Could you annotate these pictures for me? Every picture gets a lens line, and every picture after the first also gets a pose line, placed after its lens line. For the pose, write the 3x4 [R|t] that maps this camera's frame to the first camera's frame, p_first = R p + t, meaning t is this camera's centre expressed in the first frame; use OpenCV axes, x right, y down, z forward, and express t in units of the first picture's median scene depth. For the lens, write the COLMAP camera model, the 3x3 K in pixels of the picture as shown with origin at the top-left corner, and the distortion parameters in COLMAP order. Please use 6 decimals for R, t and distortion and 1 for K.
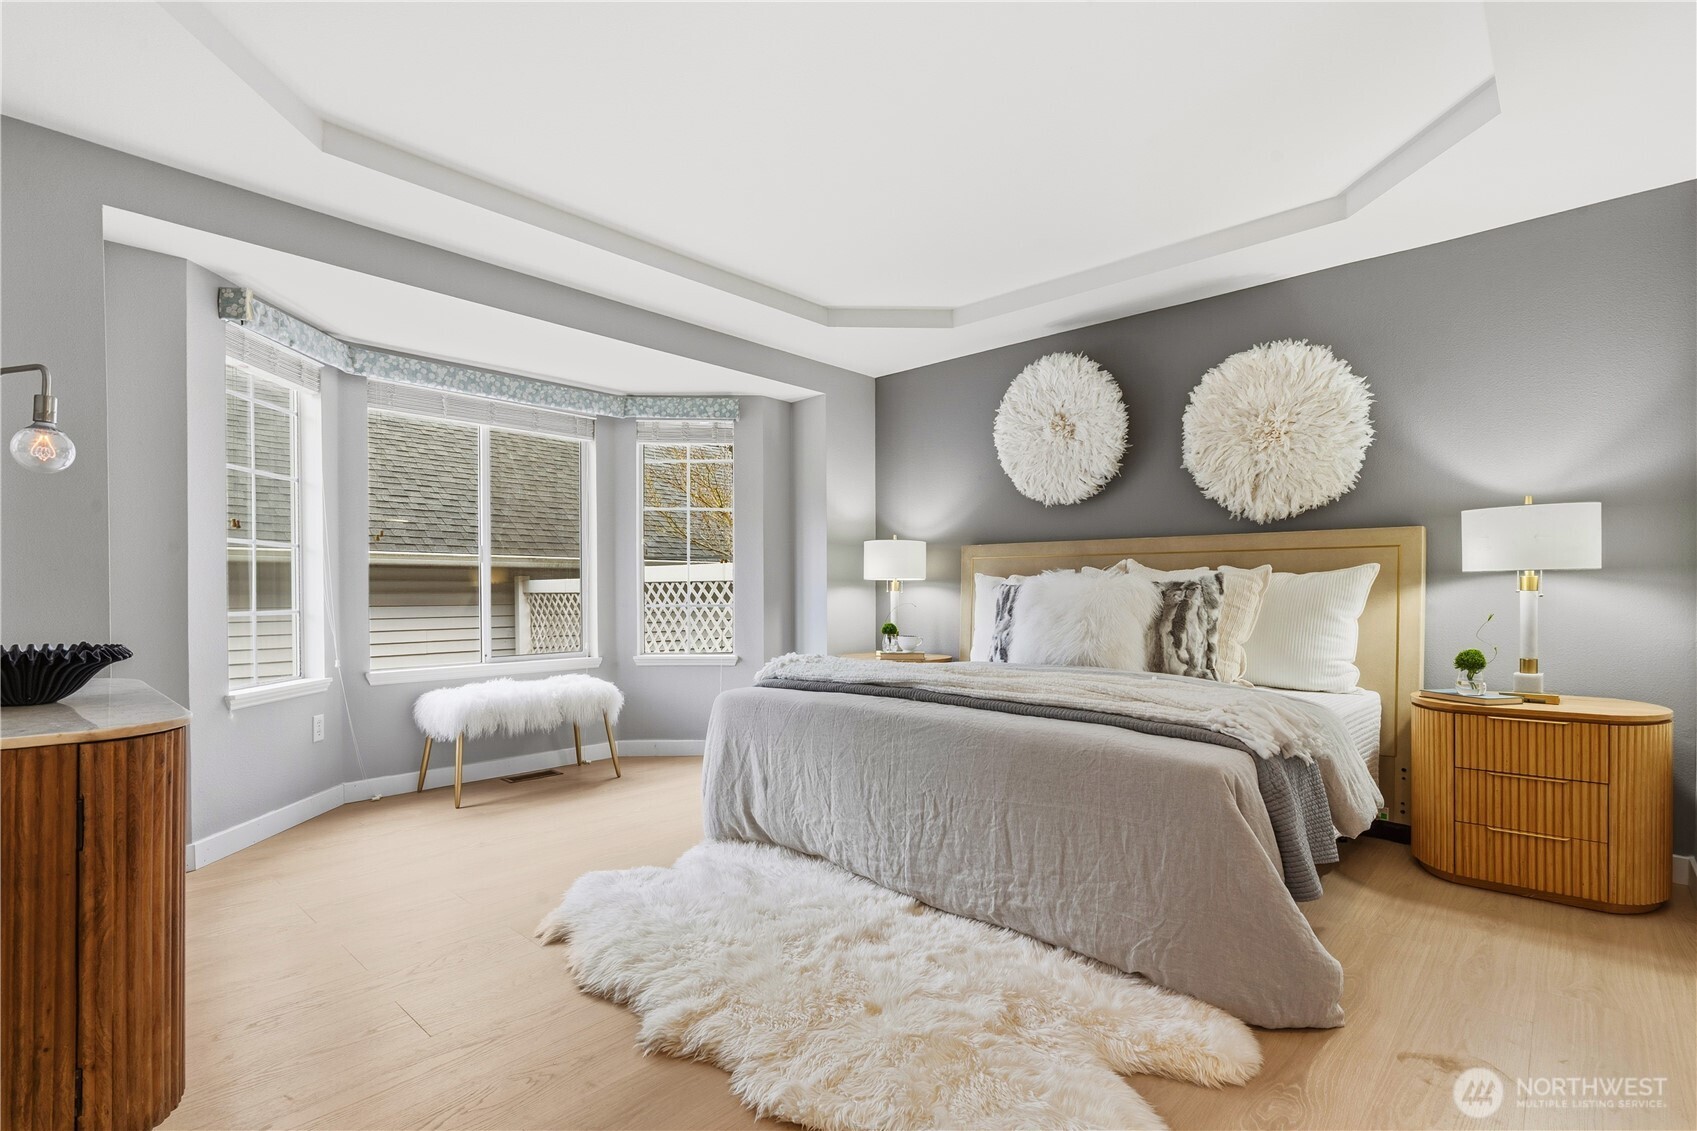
lens RADIAL K [[783.2, 0, 852.5], [0, 783.2, 593.4], [0, 0, 1]] dist [-0.006010, 0.002936]
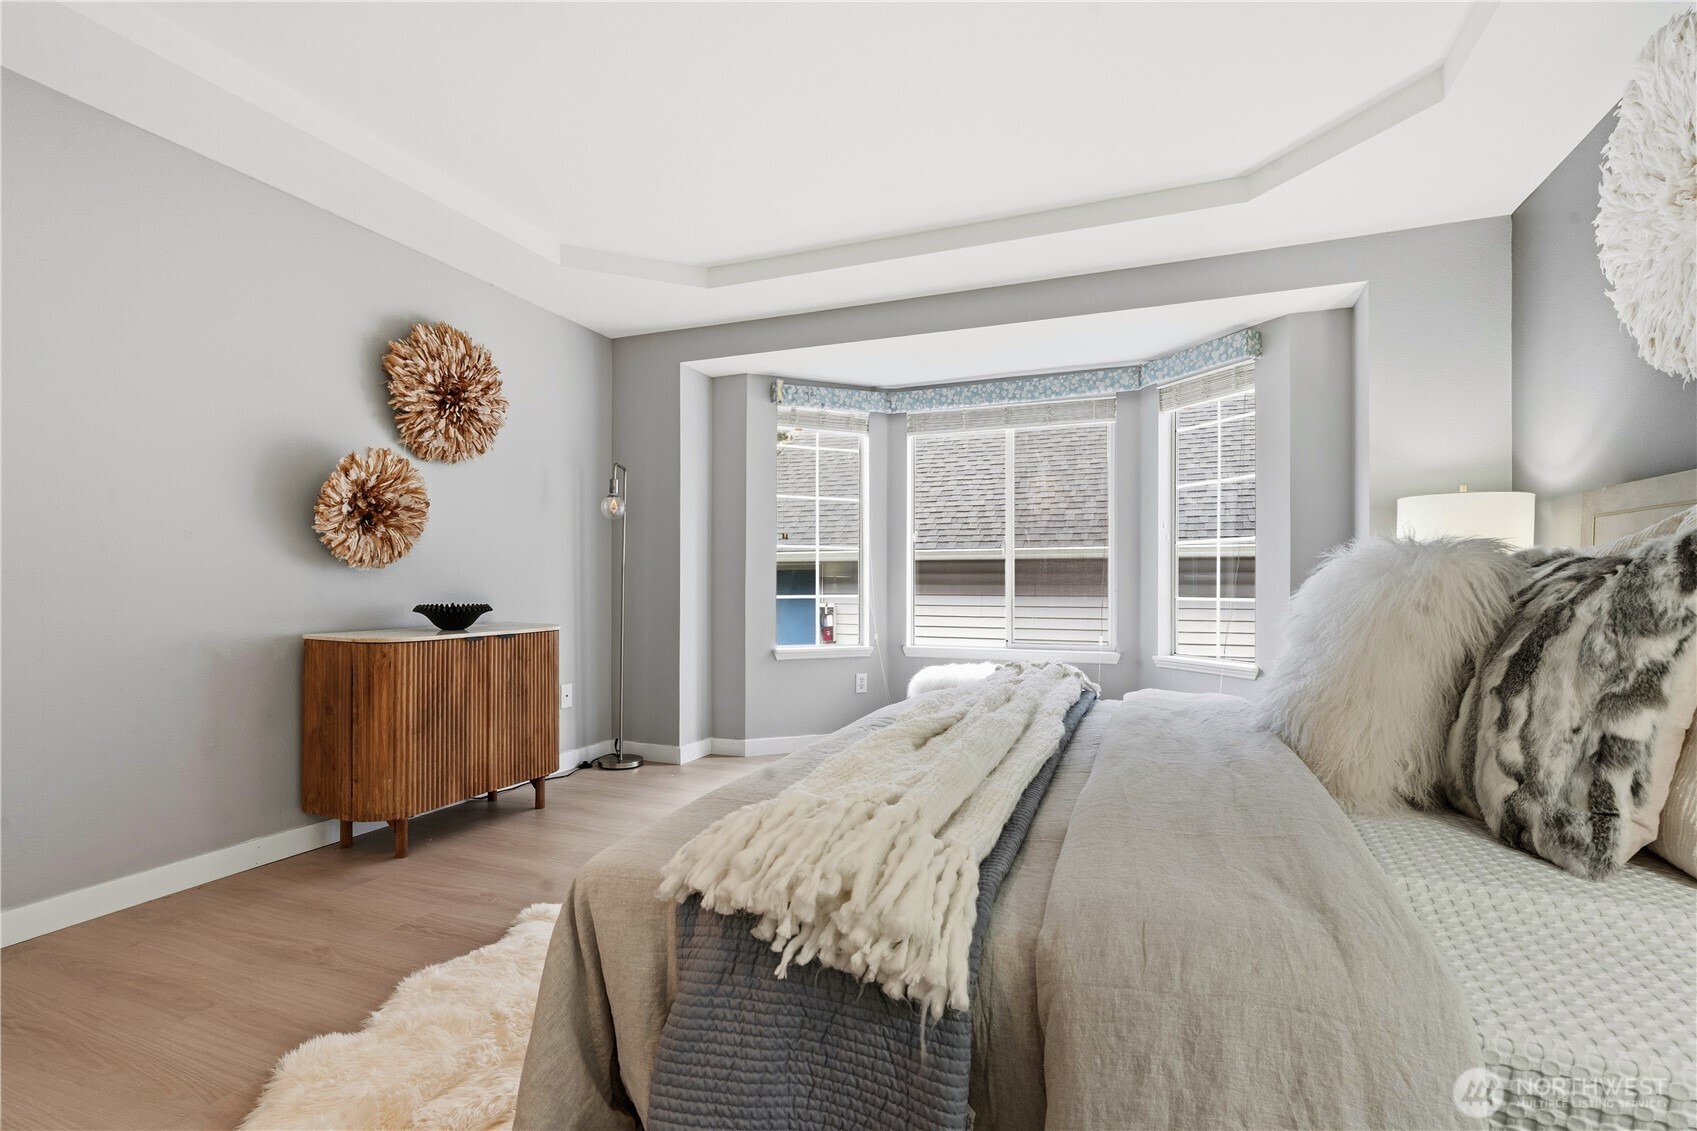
lens RADIAL K [[783.2, 0, 849.1], [0, 783.2, 576.3], [0, 0, 1]] dist [-0.006010, 0.002936]
pose [[0.358959, -0.004932, -0.933340, 0.556271], [-0.005884, 0.999954, -0.007547, -0.000842], [0.933335, 0.008201, 0.358913, 0.482684]]
